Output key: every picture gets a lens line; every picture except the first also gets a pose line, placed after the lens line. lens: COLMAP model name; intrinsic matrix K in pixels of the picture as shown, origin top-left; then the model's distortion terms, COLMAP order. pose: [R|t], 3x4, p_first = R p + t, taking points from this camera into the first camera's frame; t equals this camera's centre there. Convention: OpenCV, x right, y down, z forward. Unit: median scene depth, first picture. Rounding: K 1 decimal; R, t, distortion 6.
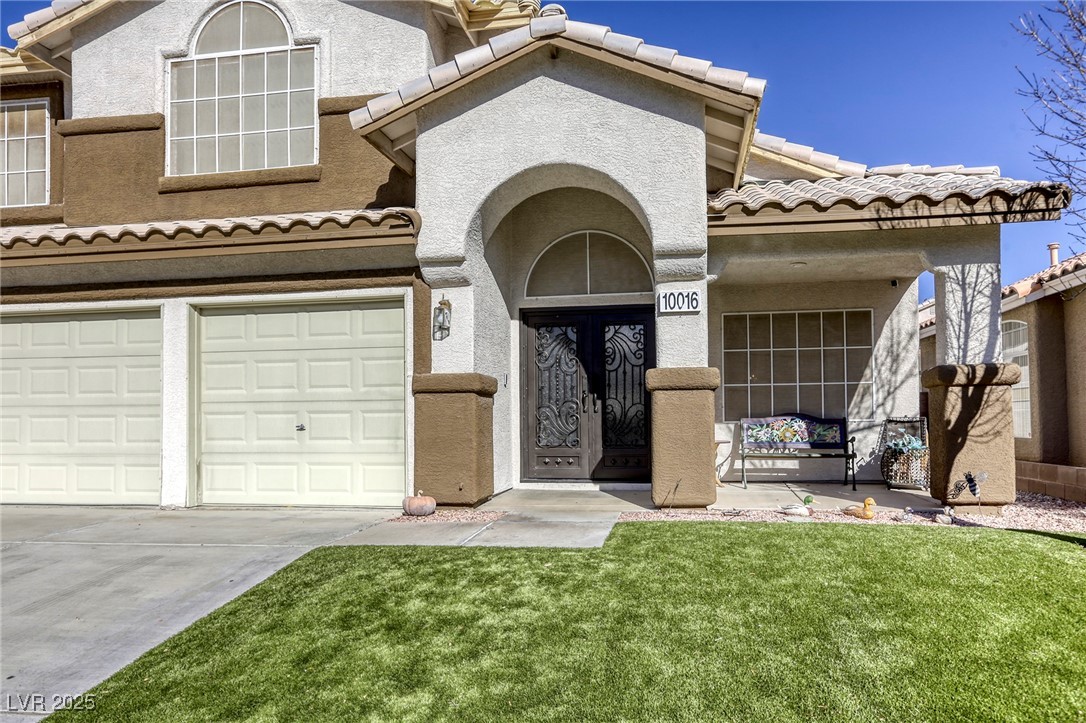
lens RADIAL K [[701.4, 0, 601.5], [0, 701.4, 413.2], [0, 0, 1]] dist [-0.033435, 0.025181]
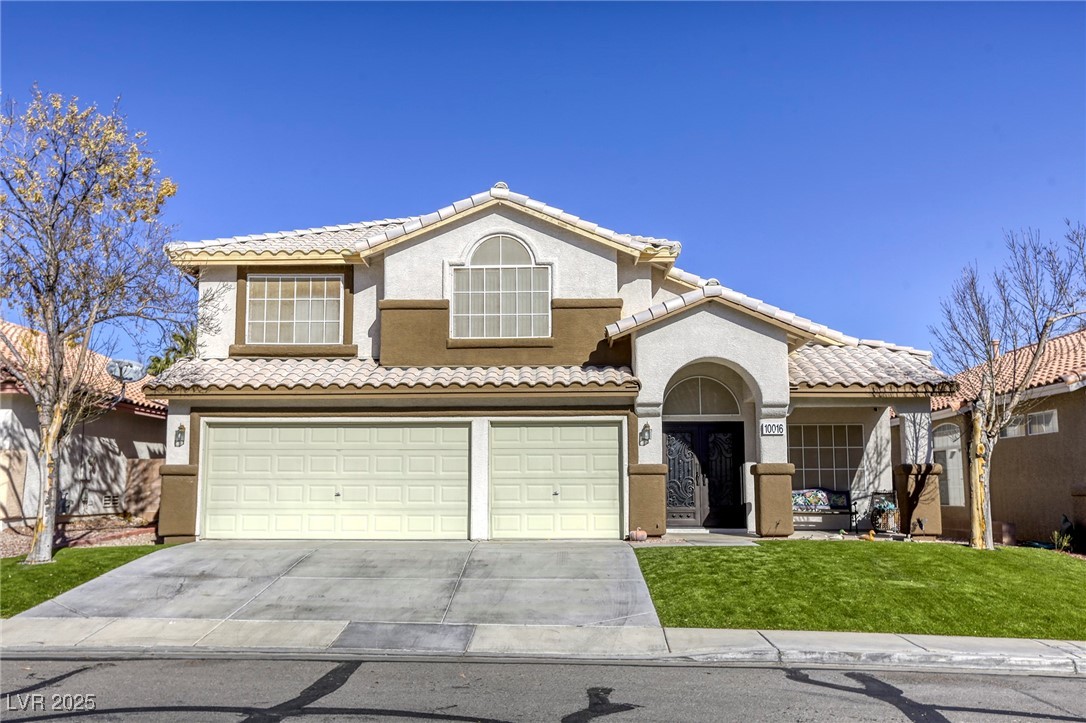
lens RADIAL K [[1074.2, 0, 543.0], [0, 1074.2, 361.5], [0, 0, 1]] dist [0.016369, 0.002995]
pose [[0.991587, 0.023587, 0.127274, -0.810158], [-0.009272, 0.993675, -0.111911, -0.006032], [-0.129109, 0.109789, 0.985534, -1.672264]]
